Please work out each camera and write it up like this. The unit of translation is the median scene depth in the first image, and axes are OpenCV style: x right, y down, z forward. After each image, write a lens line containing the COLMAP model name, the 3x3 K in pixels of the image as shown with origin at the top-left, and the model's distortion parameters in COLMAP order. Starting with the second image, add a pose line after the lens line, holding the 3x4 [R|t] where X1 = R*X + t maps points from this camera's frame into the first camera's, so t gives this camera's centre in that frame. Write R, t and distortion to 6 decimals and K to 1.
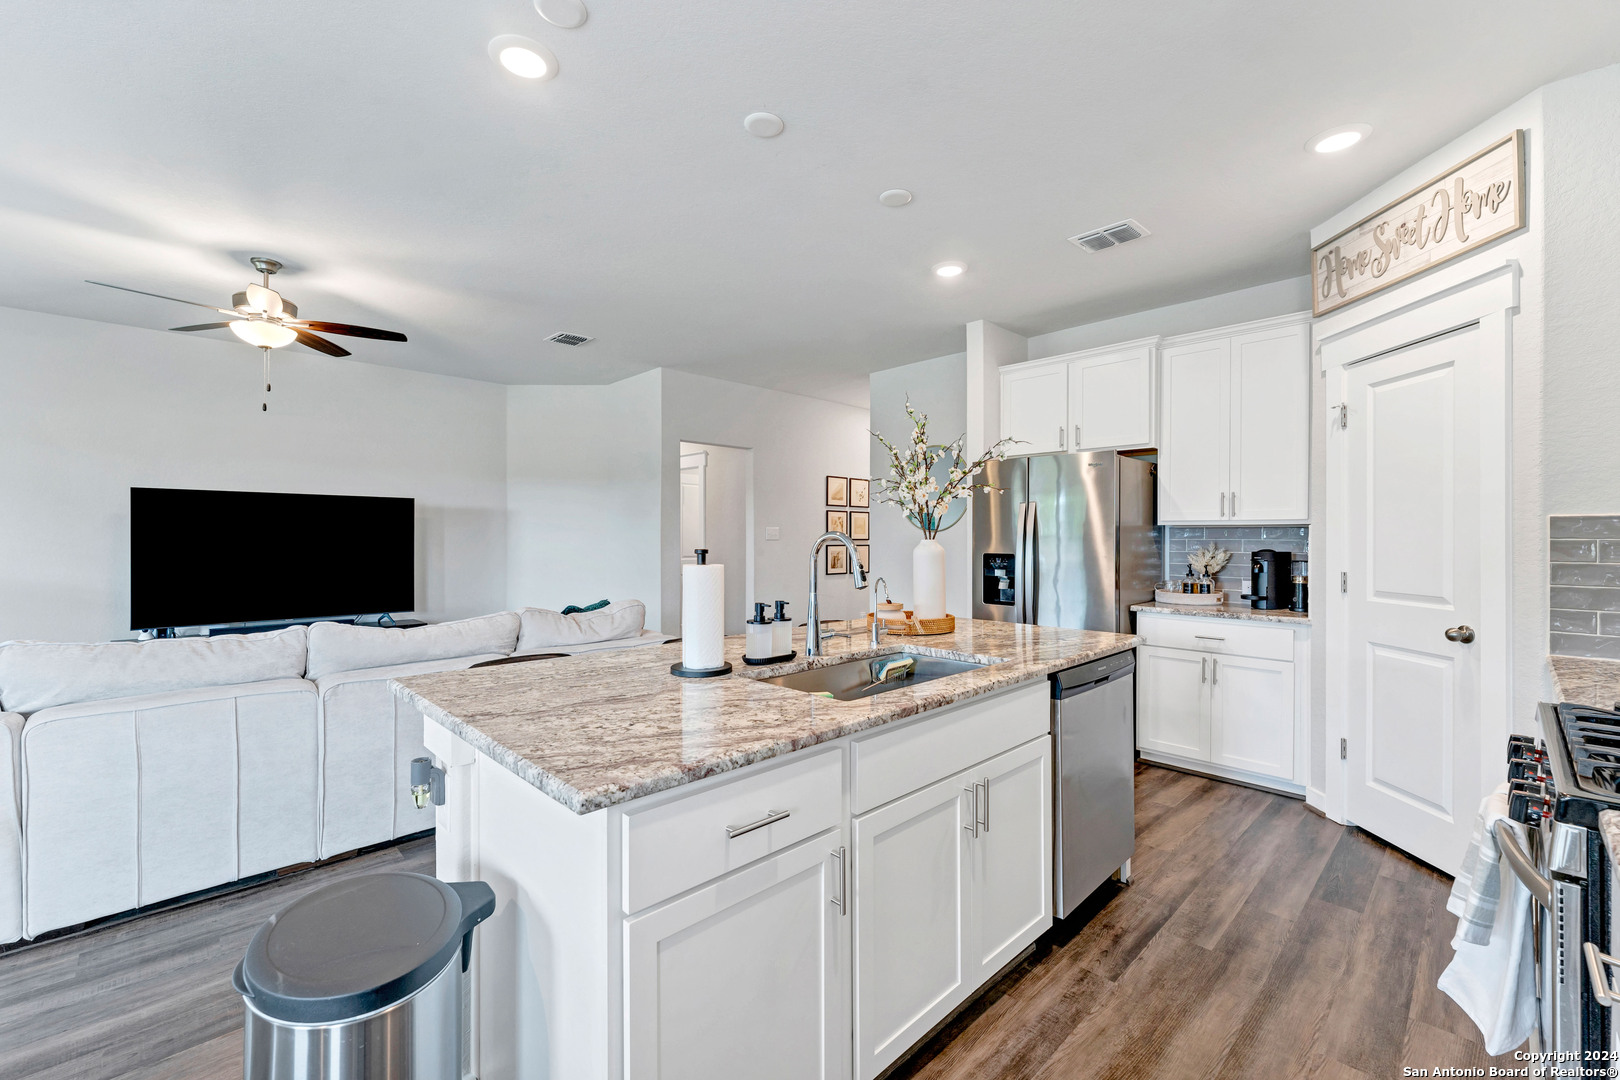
lens RADIAL K [[671.3, 0, 810.0], [0, 671.3, 540.0], [0, 0, 1]] dist [-0.001329, 0.000116]
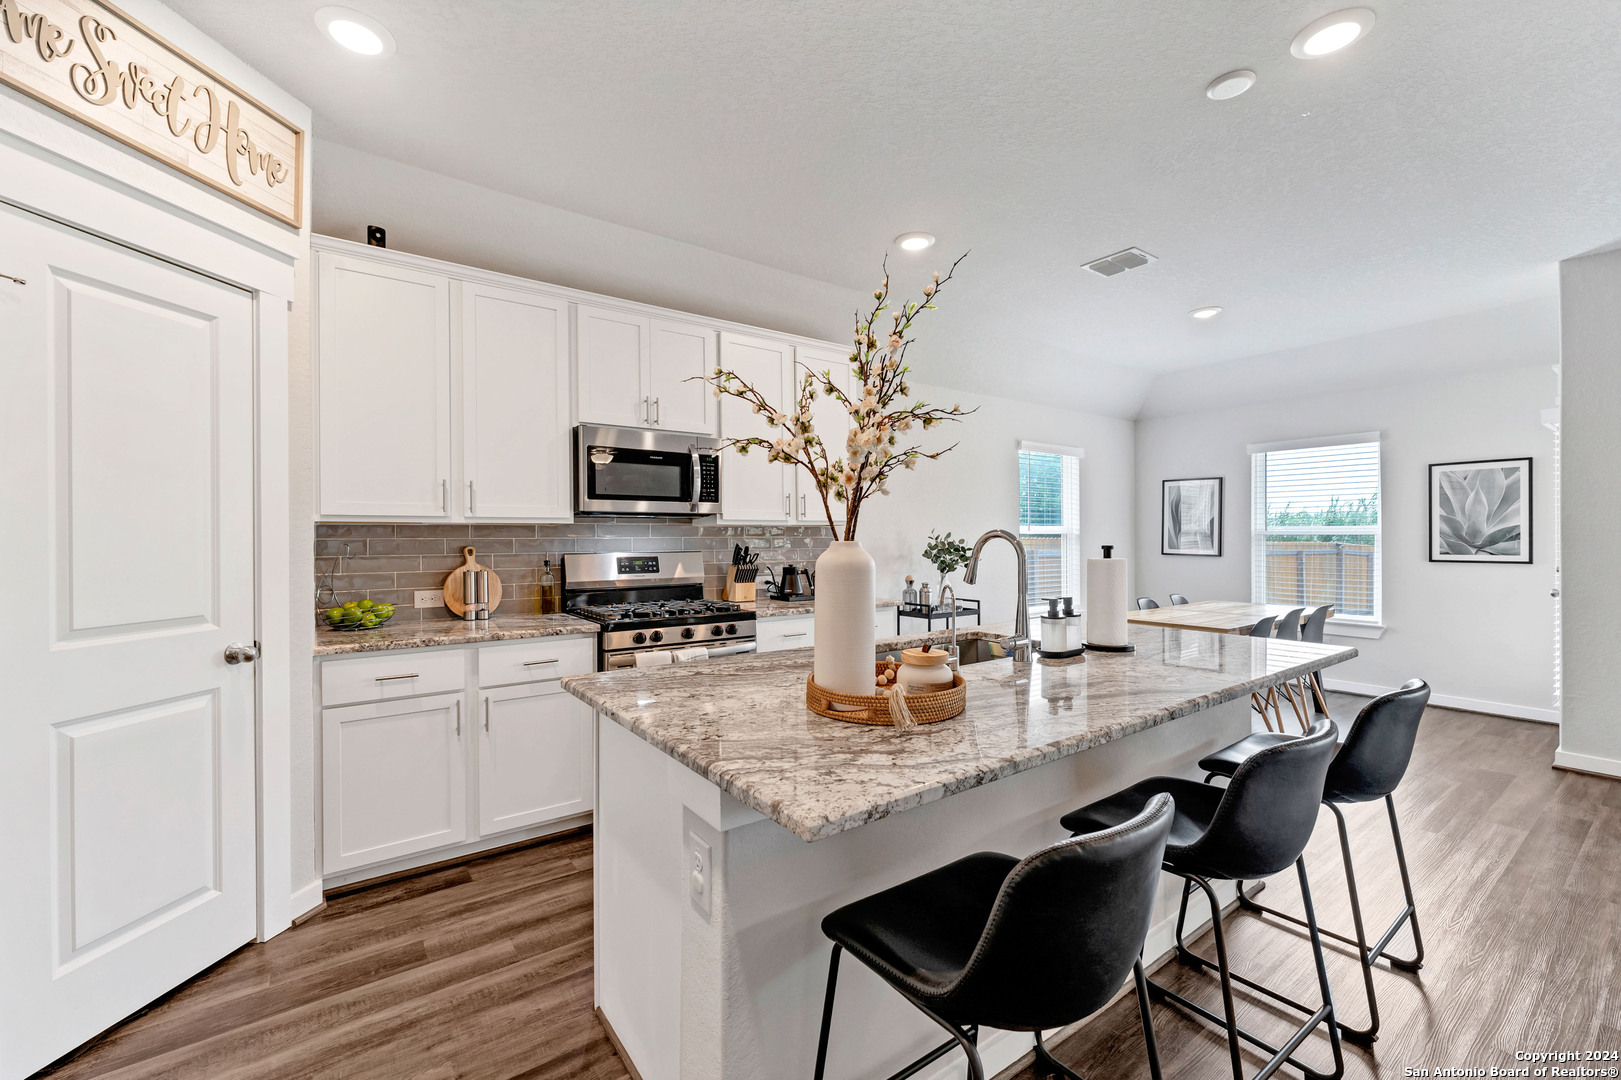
lens RADIAL K [[669.2, 0, 810.5], [0, 669.2, 540.0], [0, 0, 1]] dist [0.000256, -0.000005]
pose [[-0.989510, 0.002025, 0.144453, 0.111662], [0.003532, 0.999942, 0.010182, -0.005327], [-0.144424, 0.010585, -0.989459, 1.319286]]
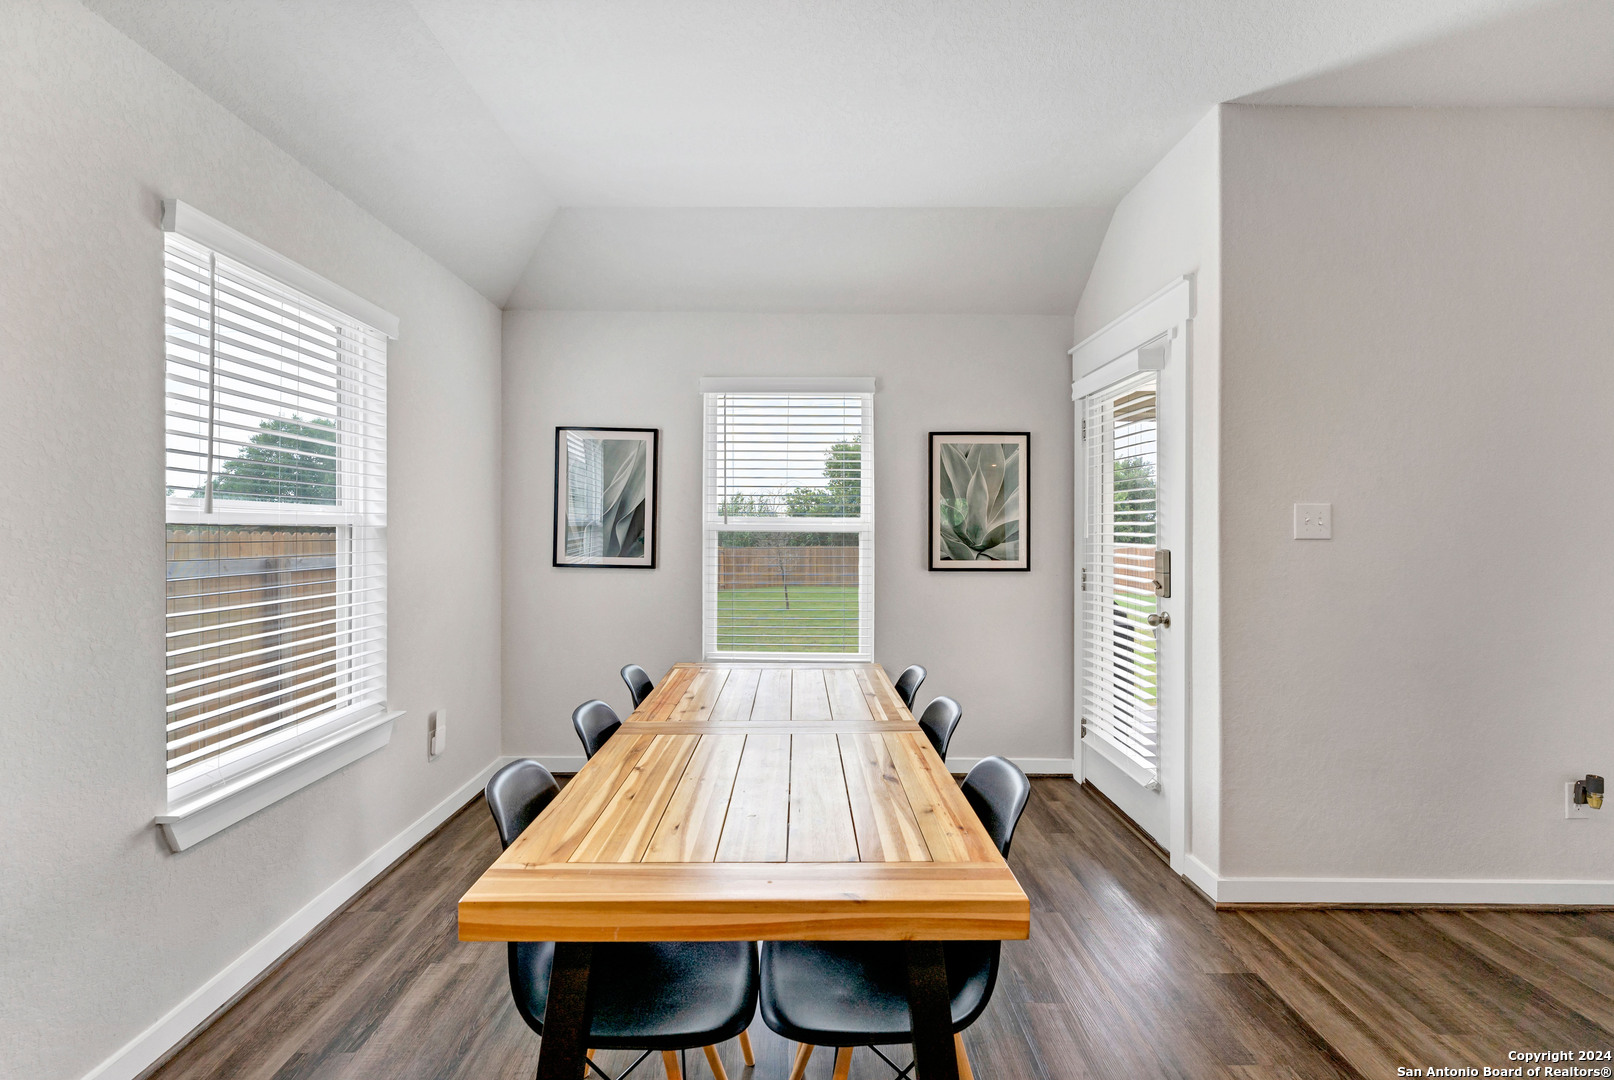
lens RADIAL K [[679.3, 0, 805.1], [0, 679.3, 530.9], [0, 0, 1]] dist [-0.000734, -0.000037]
pose [[-0.696265, -0.002328, -0.717781, -0.150073], [-0.008002, 0.999958, 0.004519, -0.002315], [0.717740, 0.008890, -0.696254, 0.191398]]
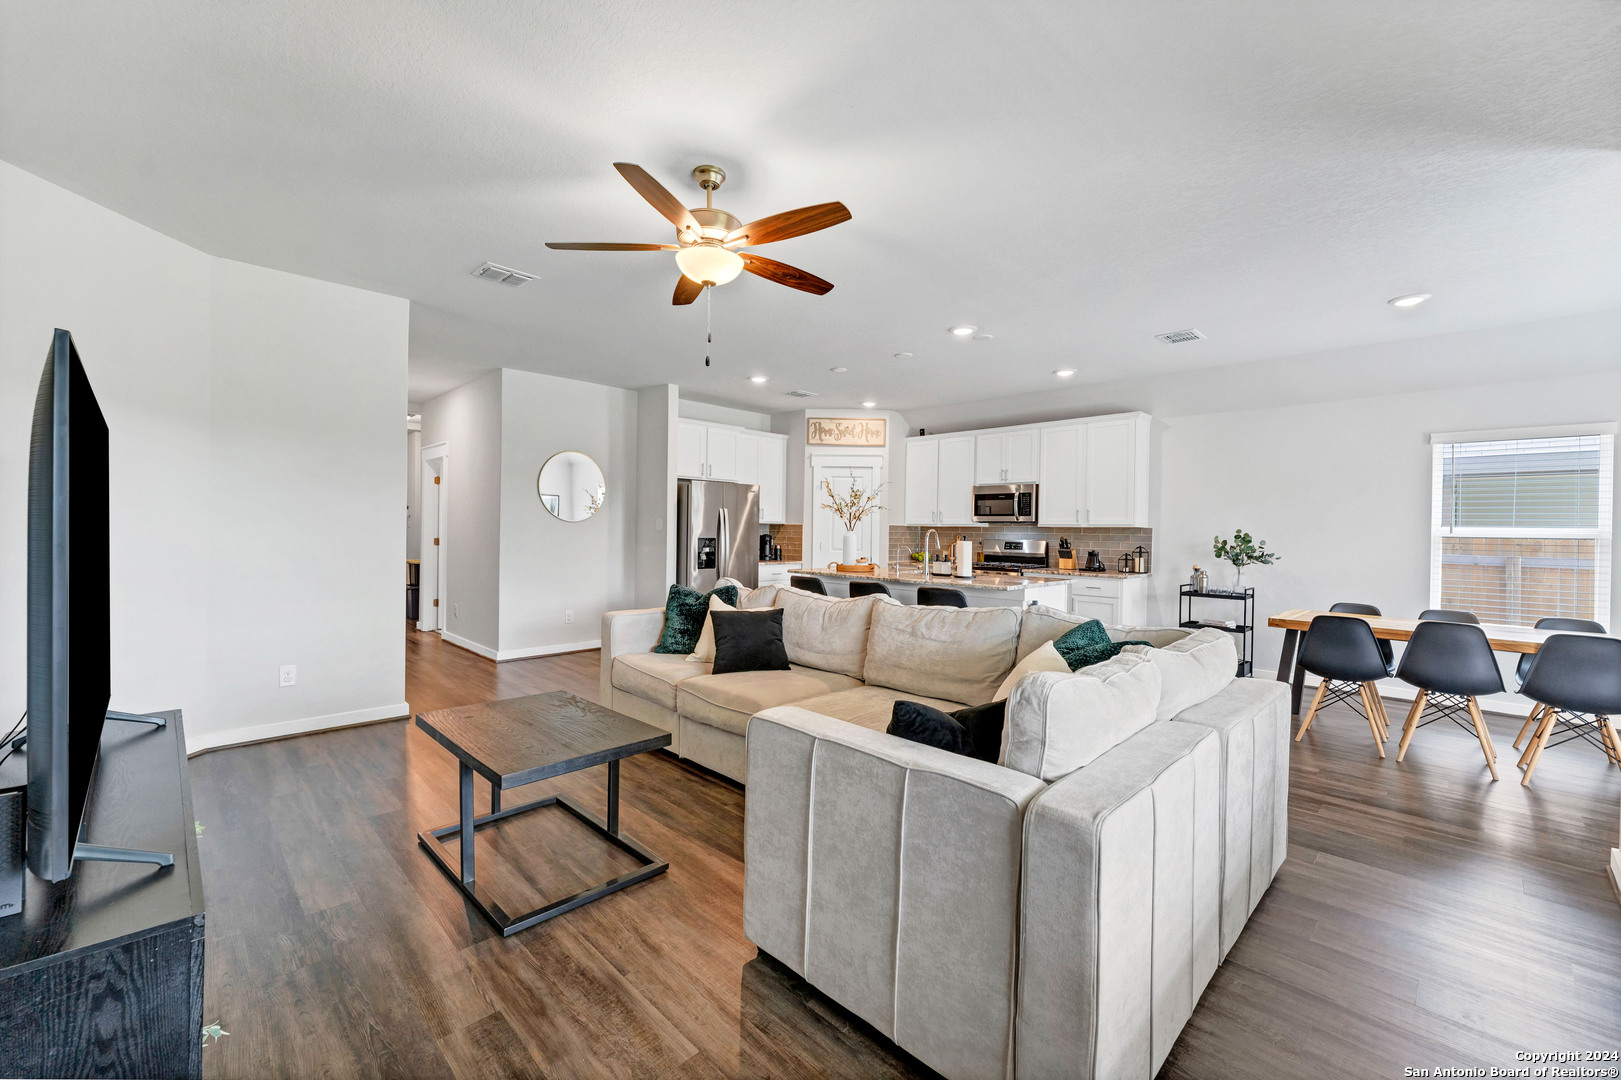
lens RADIAL K [[651.0, 0, 816.0], [0, 651.0, 532.3], [0, 0, 1]] dist [-0.000138, -0.000010]
pose [[-0.008455, -0.004655, 0.999953, -1.744932], [-0.010256, 0.999937, 0.004568, -0.004569], [-0.999912, -0.010217, -0.008502, 0.979552]]
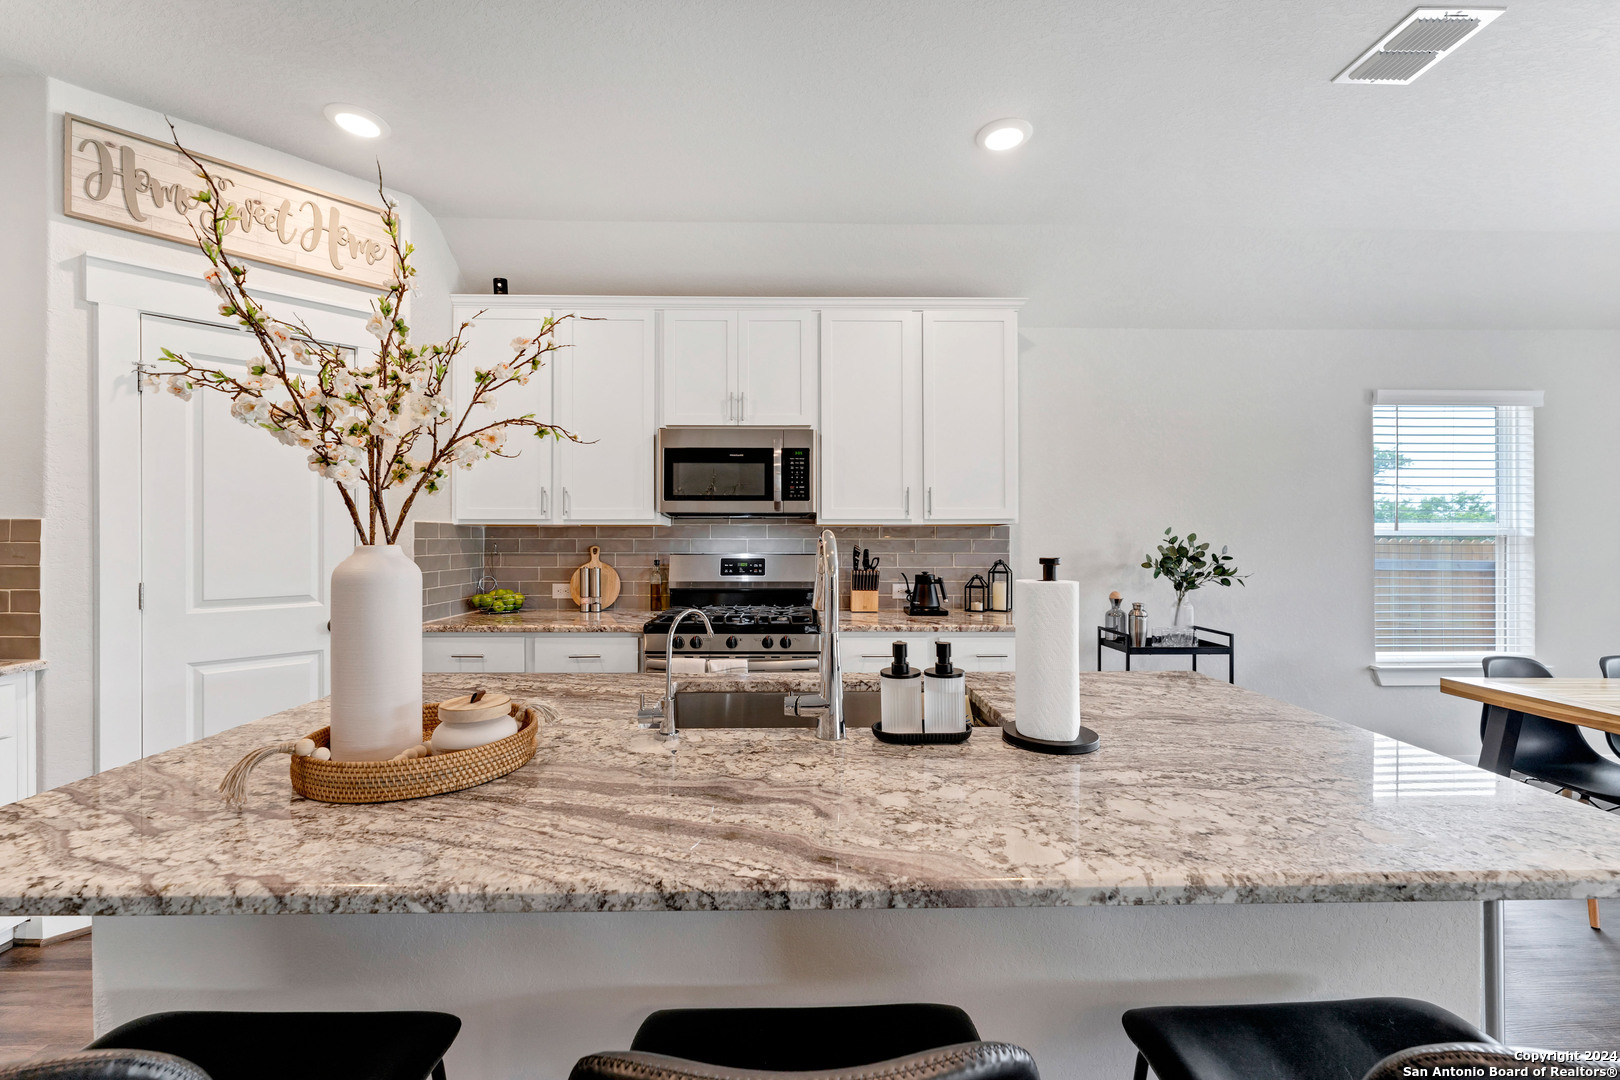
lens RADIAL K [[662.4, 0, 810.0], [0, 662.4, 540.0], [0, 0, 1]] dist [-0.002165, 0.000051]
pose [[-0.726530, -0.003803, 0.687124, -0.257355], [0.002087, 0.999968, 0.007741, -0.004973], [-0.687131, 0.007058, -0.726499, 0.962312]]
